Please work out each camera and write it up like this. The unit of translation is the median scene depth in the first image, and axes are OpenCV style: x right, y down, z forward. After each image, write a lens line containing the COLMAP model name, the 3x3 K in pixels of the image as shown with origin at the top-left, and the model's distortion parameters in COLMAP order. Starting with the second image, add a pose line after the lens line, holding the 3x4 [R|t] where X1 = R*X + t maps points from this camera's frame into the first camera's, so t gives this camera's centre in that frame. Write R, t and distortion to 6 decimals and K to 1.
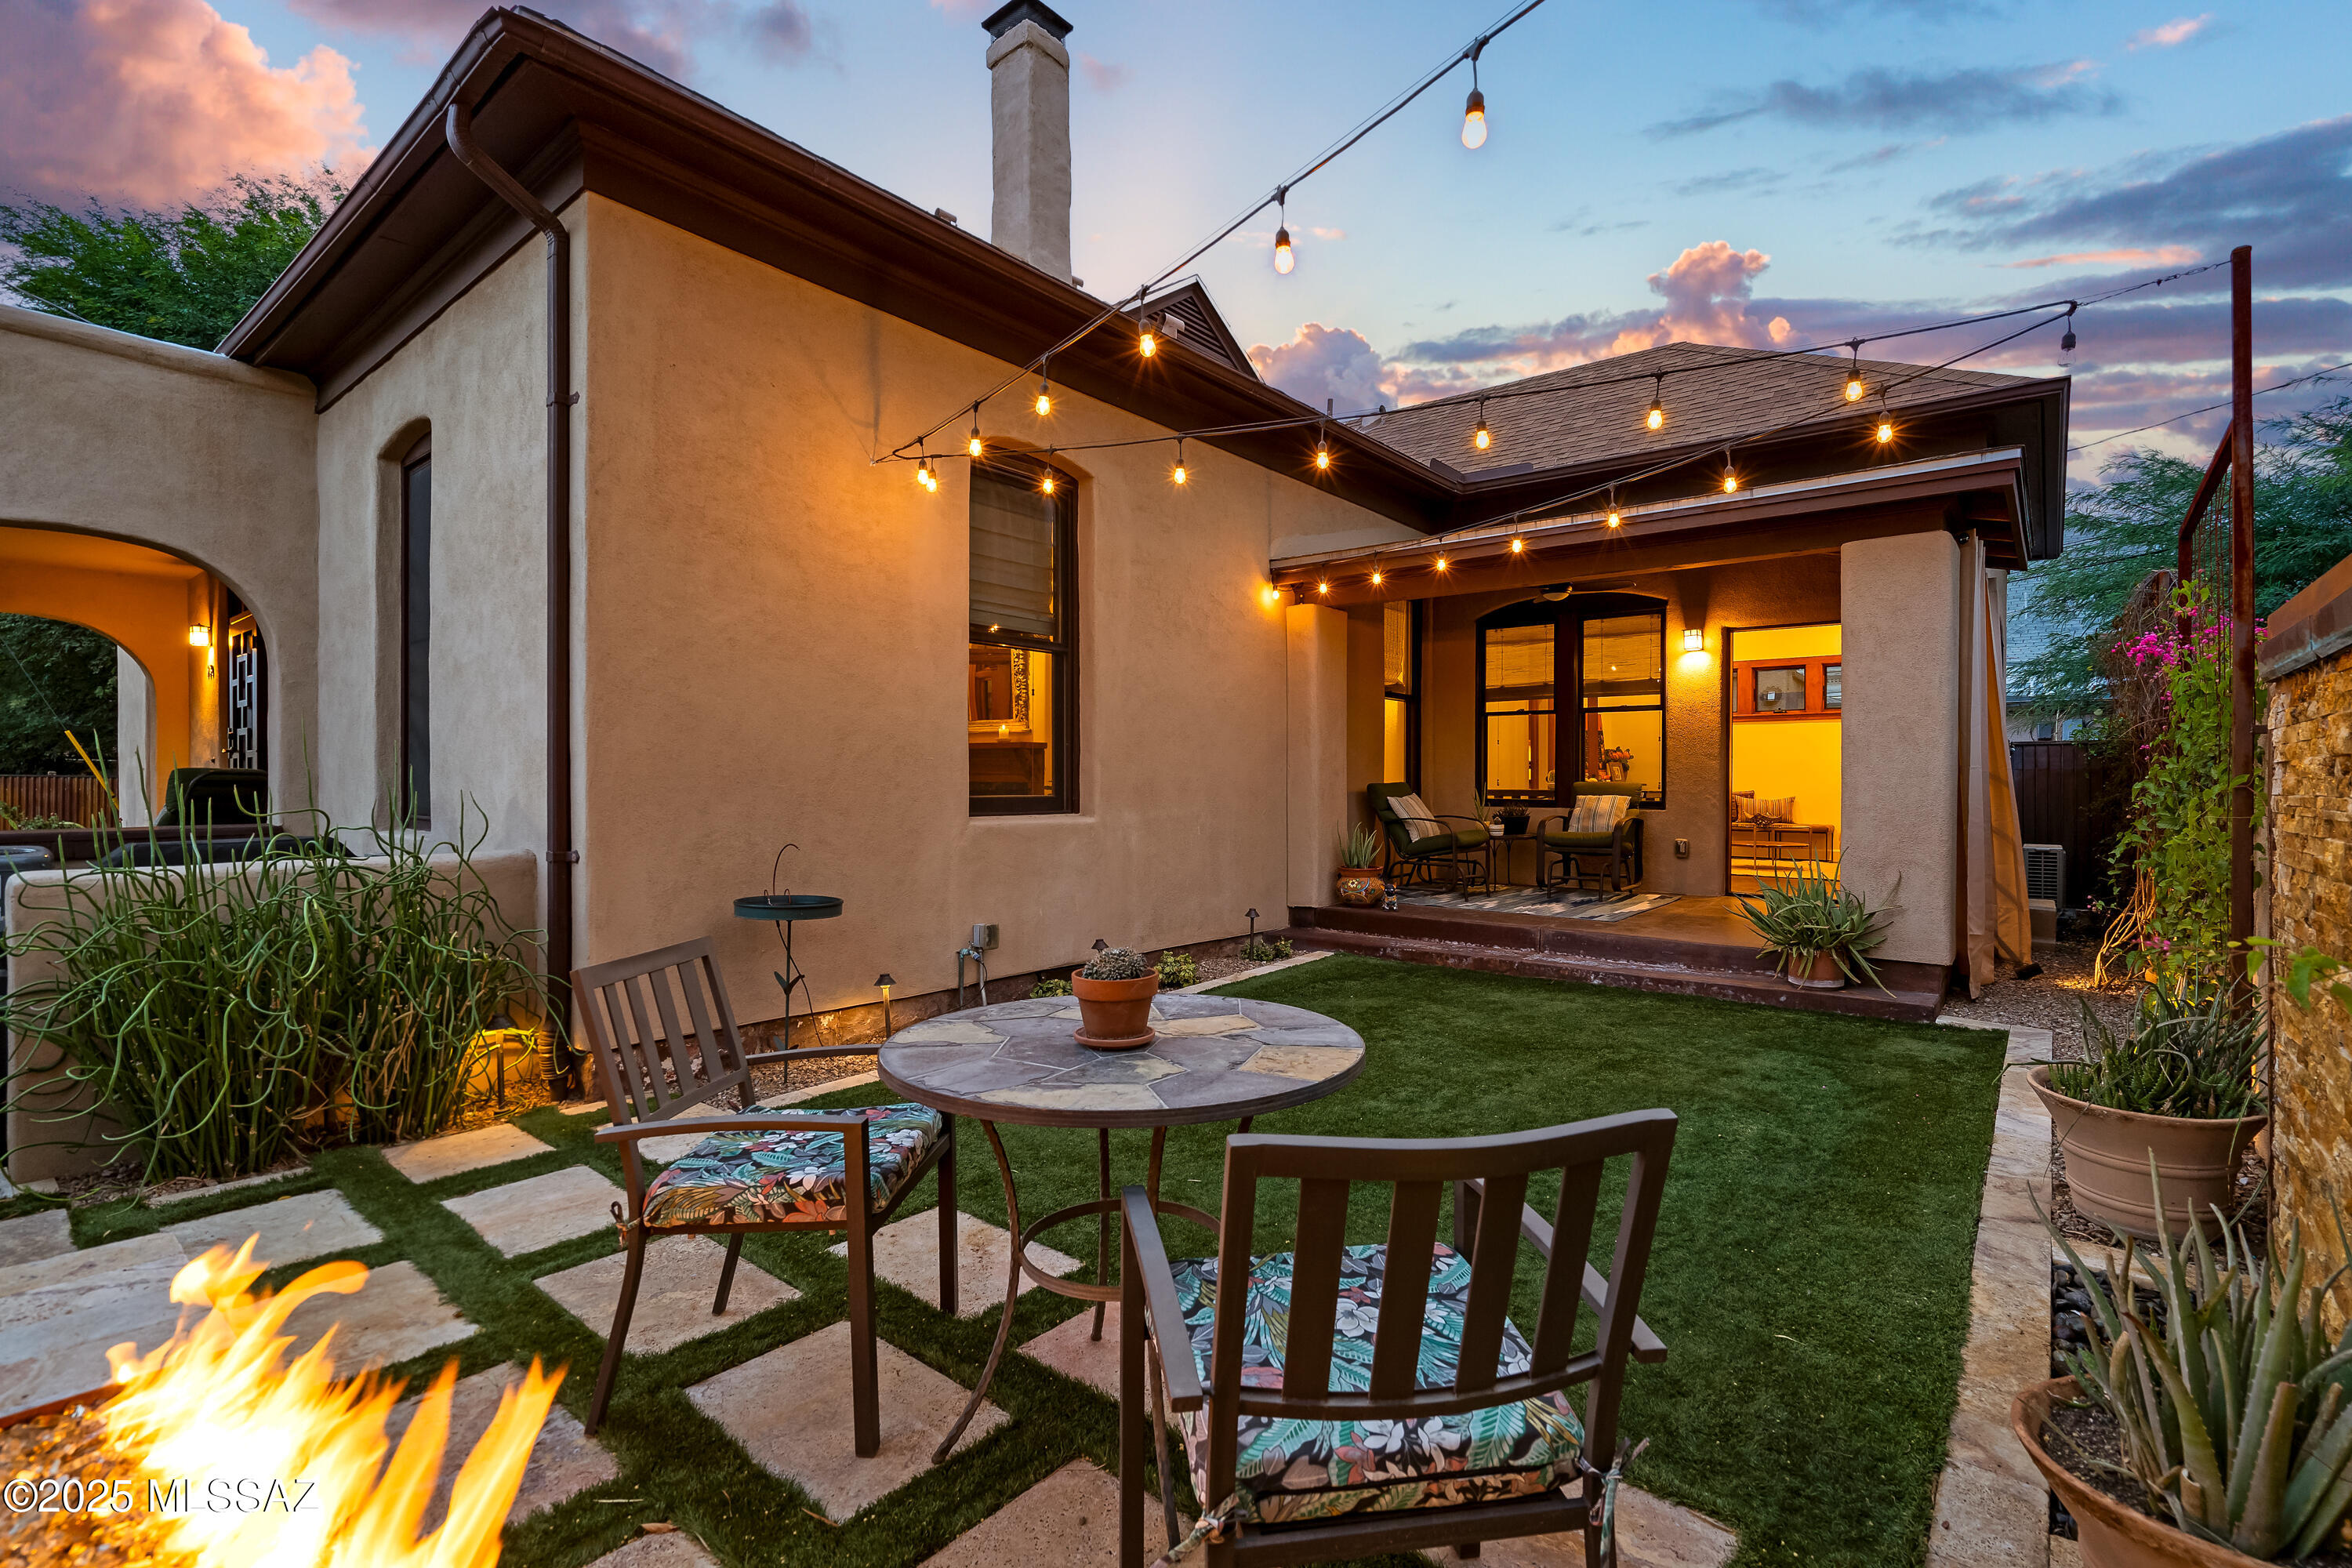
lens RADIAL K [[1070.4, 0, 1176.0], [0, 1070.4, 784.0], [0, 0, 1]] dist [-0.003498, 0.000076]
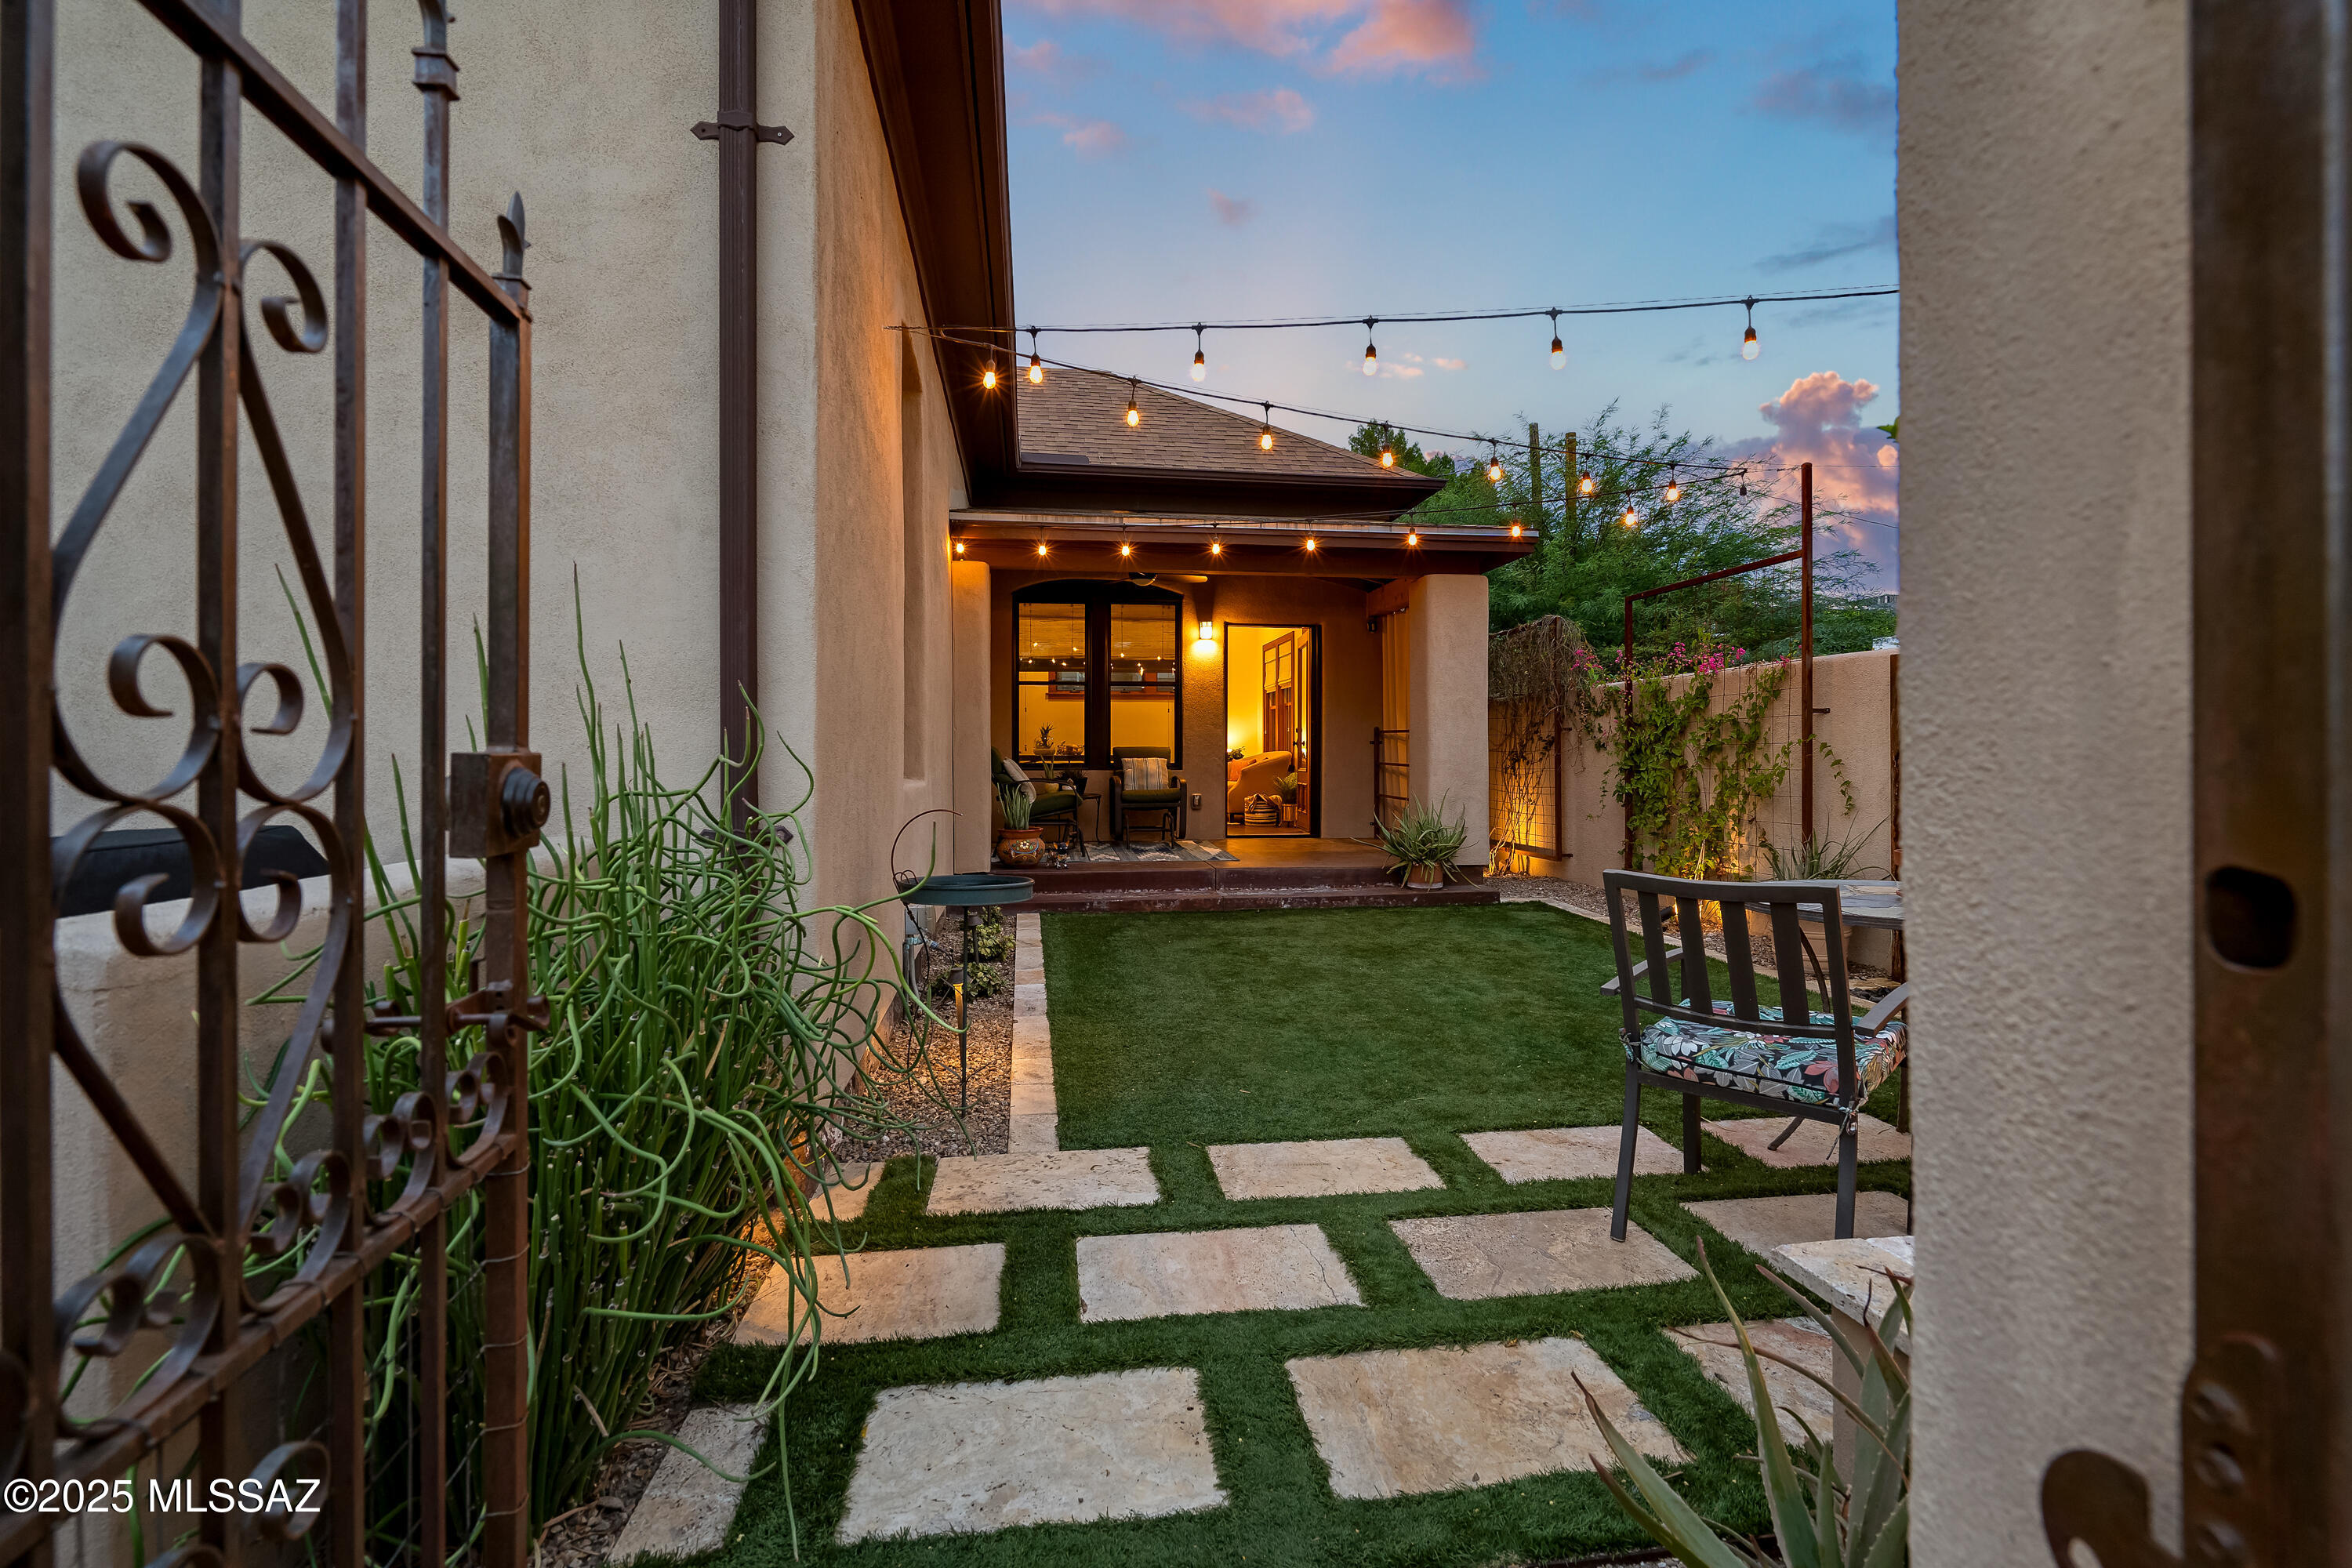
lens RADIAL K [[1083.7, 0, 1177.3], [0, 1083.7, 761.7], [0, 0, 1]] dist [-0.003354, 0.000401]
pose [[0.676637, -0.006445, 0.736288, -0.485220], [0.005069, 0.999979, 0.004095, 0.011283], [-0.736299, 0.000961, 0.676655, 0.202712]]
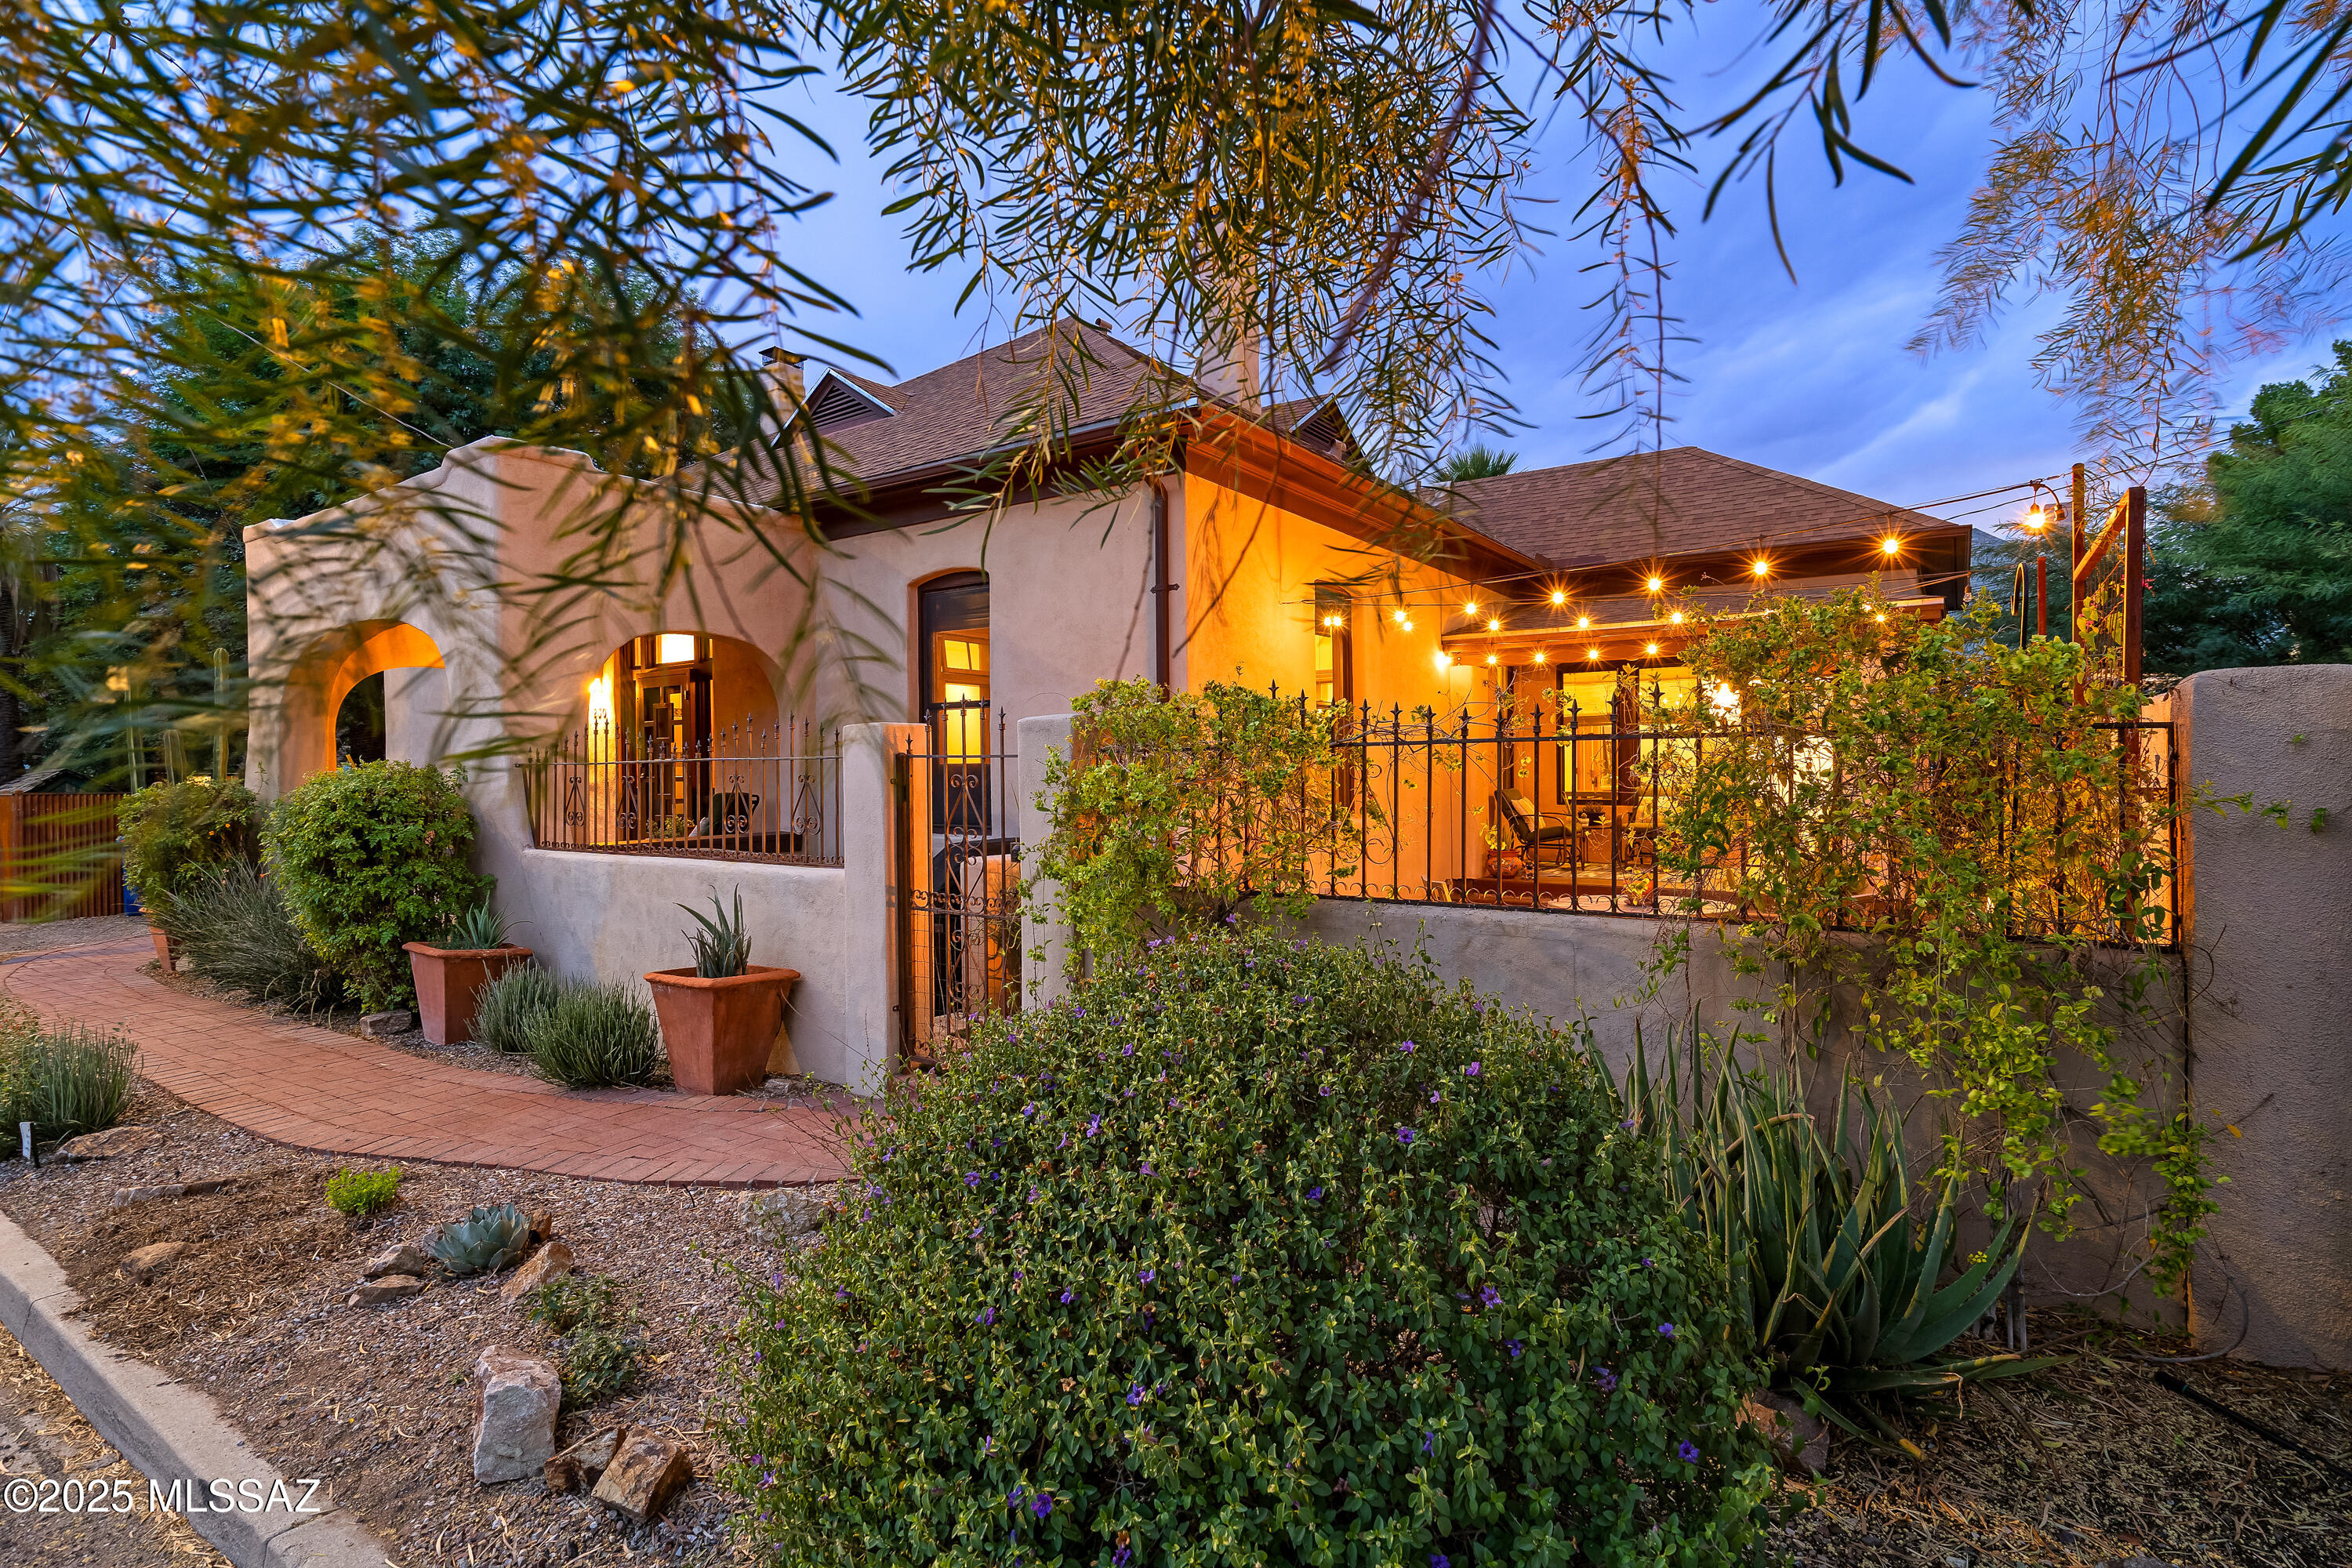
lens RADIAL K [[1160.0, 0, 1167.8], [0, 1160.0, 778.4], [0, 0, 1]] dist [-0.000644, -0.000080]
pose [[0.996144, -0.008534, 0.087318, -0.407433], [0.007865, 0.999937, 0.008007, -0.033130], [-0.087381, -0.007290, 0.996148, -0.493497]]
